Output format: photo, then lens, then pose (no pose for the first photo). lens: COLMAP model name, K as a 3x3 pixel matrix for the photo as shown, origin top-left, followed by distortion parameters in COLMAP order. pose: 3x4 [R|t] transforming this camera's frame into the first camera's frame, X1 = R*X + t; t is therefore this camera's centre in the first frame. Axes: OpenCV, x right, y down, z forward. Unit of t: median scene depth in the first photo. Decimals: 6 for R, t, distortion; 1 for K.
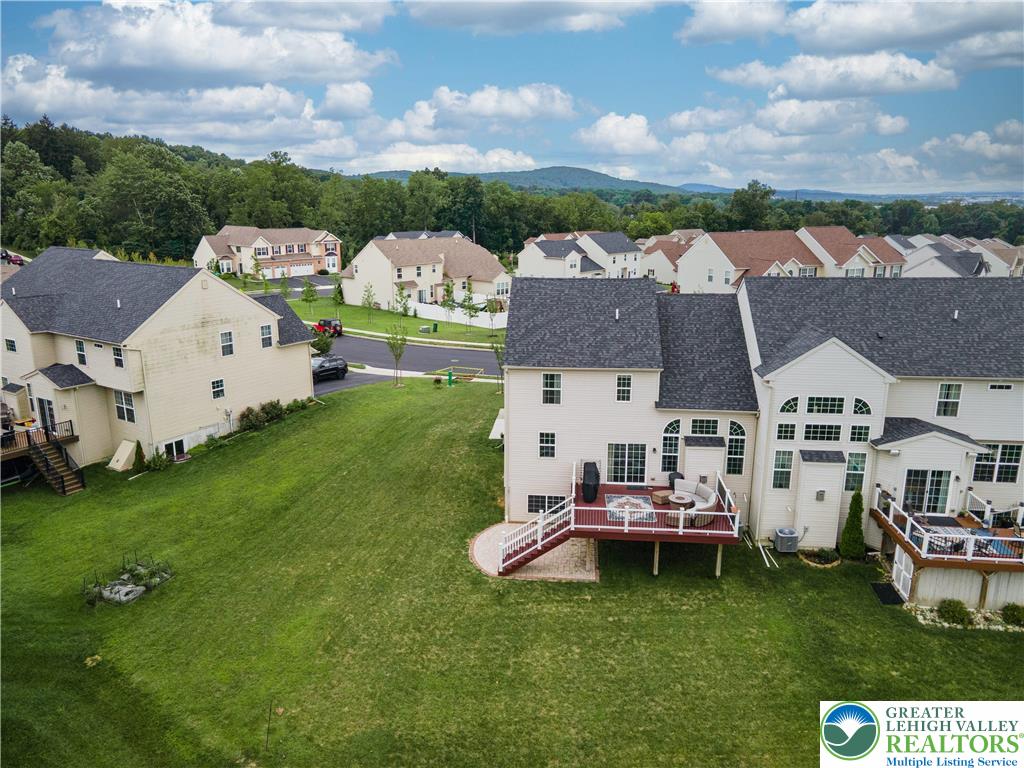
lens RADIAL K [[746.5, 0, 502.9], [0, 746.5, 382.7], [0, 0, 1]] dist [0.005216, 0.062399]
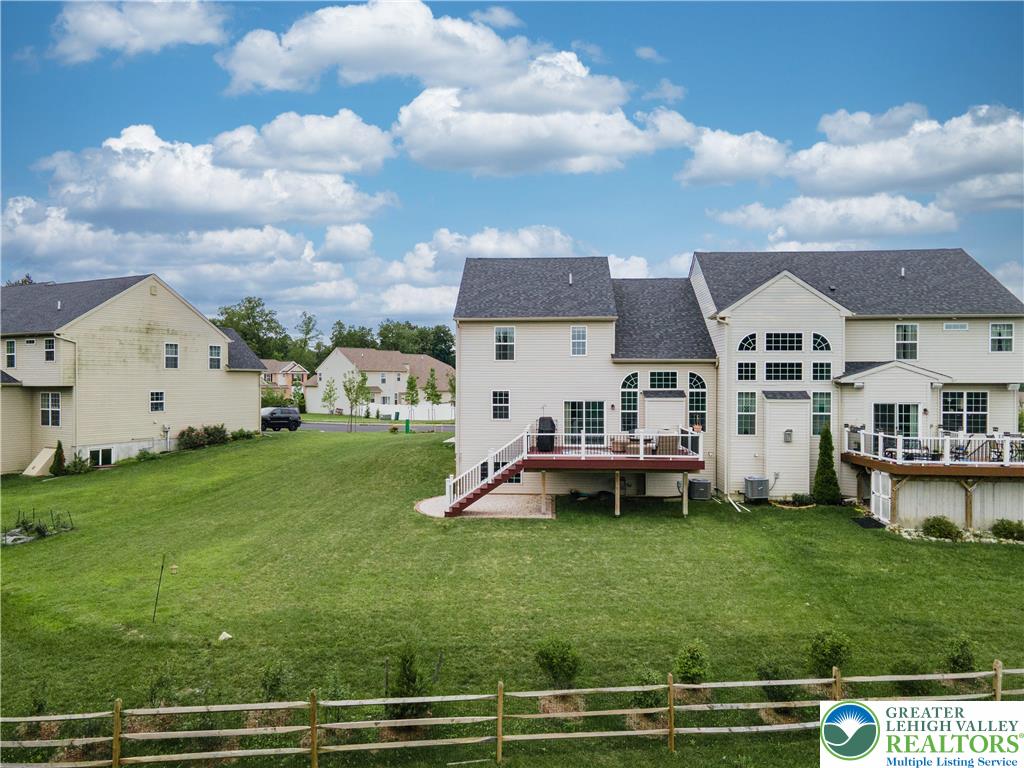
lens RADIAL K [[745.8, 0, 503.7], [0, 745.8, 384.2], [0, 0, 1]] dist [0.014696, 0.054374]
pose [[0.999205, 0.003054, 0.039748, 0.026199], [0.006510, 0.971176, -0.238276, 0.290678], [-0.039330, 0.238346, 0.970384, 0.077398]]
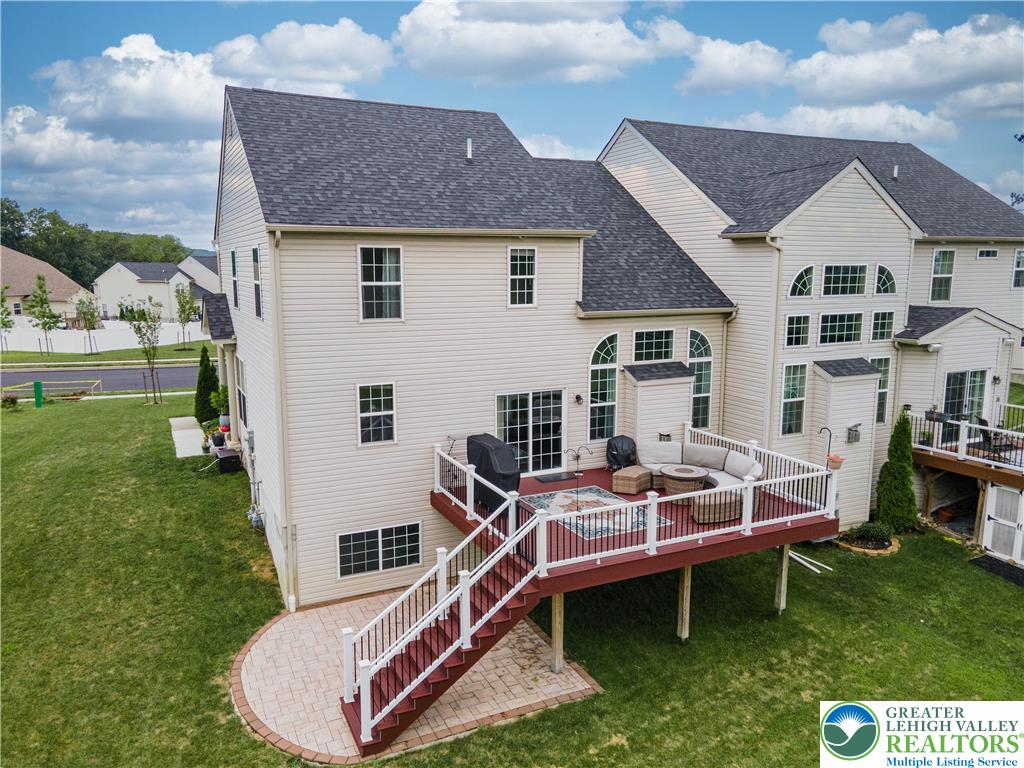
lens RADIAL K [[745.8, 0, 503.7], [0, 745.8, 384.2], [0, 0, 1]] dist [0.014696, 0.054374]
pose [[0.854285, -0.081265, 0.513412, -0.107136], [0.126439, 0.990525, -0.053602, 0.102185], [-0.504192, 0.110706, 0.856466, 0.588416]]
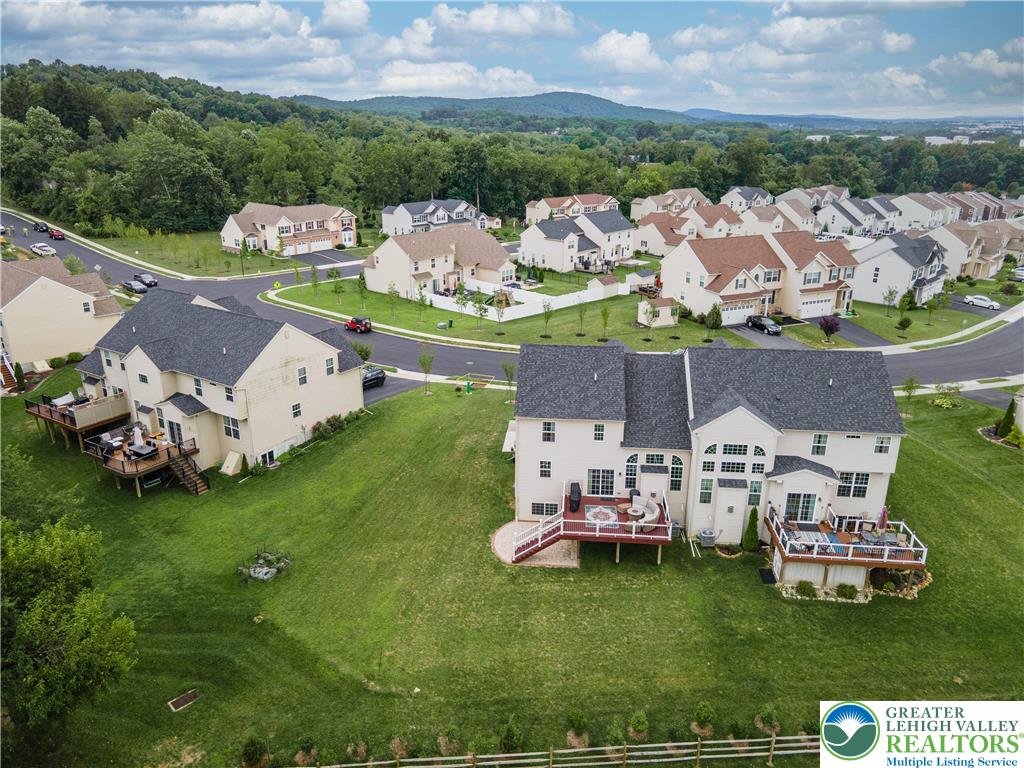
lens RADIAL K [[748.8, 0, 499.9], [0, 748.8, 381.4], [0, 0, 1]] dist [0.006413, 0.054799]
pose [[0.999994, 0.000527, -0.003279, -0.023486], [-0.000228, 0.995874, 0.090742, -0.219460], [0.003314, -0.090741, 0.995869, -0.420887]]
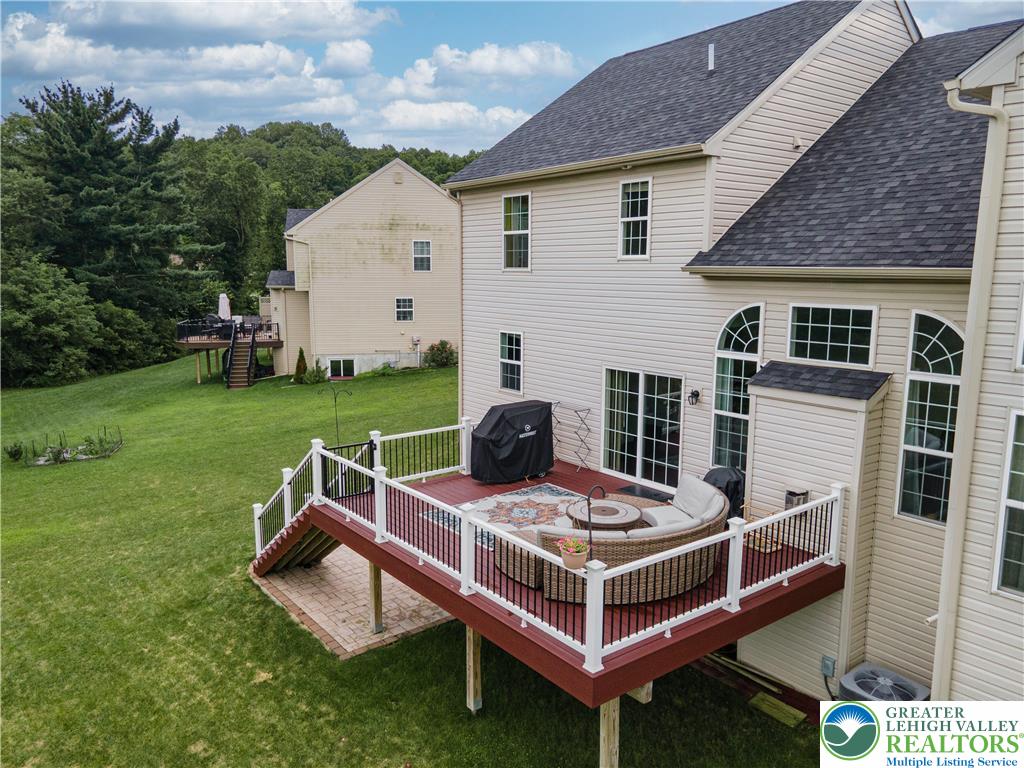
lens RADIAL K [[745.8, 0, 503.7], [0, 745.8, 384.2], [0, 0, 1]] dist [0.014696, 0.054374]
pose [[0.684358, 0.118731, -0.719415, 0.398637], [-0.182467, 0.983147, -0.011318, 0.106072], [0.705947, 0.139015, 0.694488, 0.696574]]
